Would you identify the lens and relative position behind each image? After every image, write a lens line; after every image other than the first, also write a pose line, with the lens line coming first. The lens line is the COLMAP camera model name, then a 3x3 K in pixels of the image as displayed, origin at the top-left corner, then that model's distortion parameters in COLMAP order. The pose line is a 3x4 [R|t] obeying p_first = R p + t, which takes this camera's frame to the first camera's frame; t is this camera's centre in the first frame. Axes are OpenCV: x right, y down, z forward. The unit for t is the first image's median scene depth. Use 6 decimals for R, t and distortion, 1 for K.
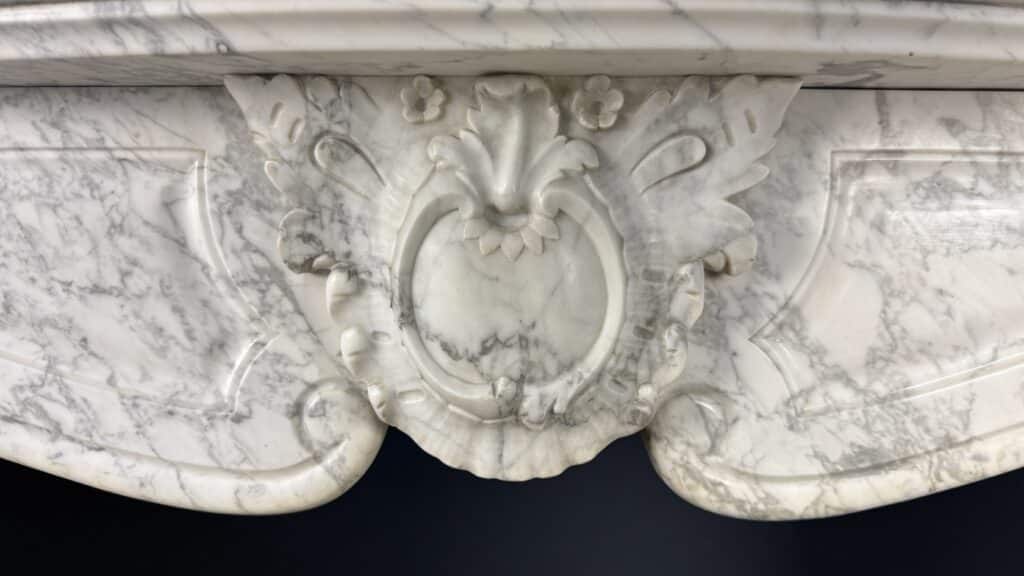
lens RADIAL K [[769.8, 0, 499.6], [0, 769.8, 288.4], [0, 0, 1]] dist [0.044268, -0.124107]
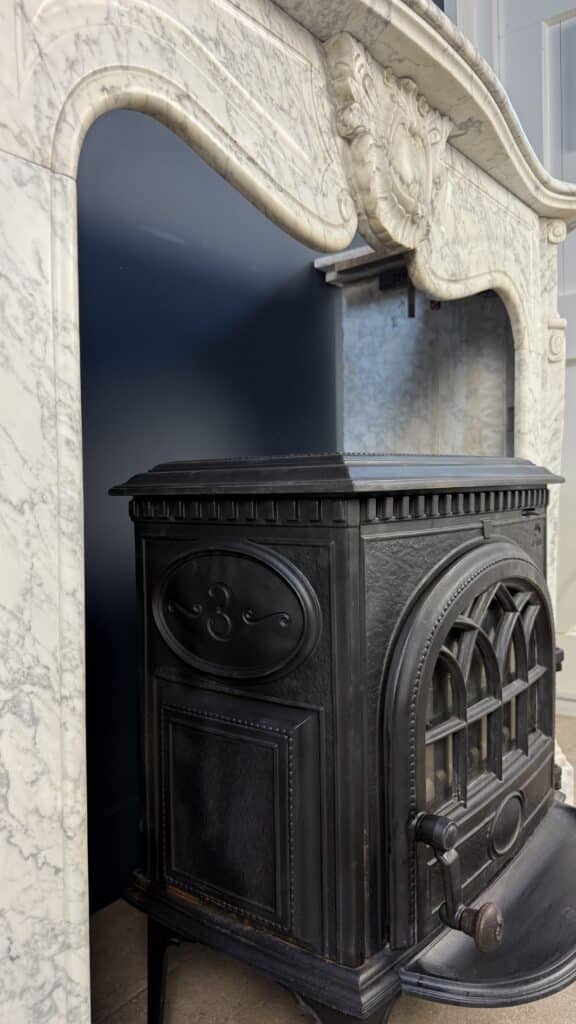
lens RADIAL K [[737.3, 0, 286.9], [0, 737.3, 527.8], [0, 0, 1]] dist [0.007154, -0.041783]
pose [[0.609136, -0.053729, 0.791244, -2.063181], [0.091386, 0.995812, -0.002733, 1.080975], [-0.787783, 0.073974, 0.611495, -0.085066]]
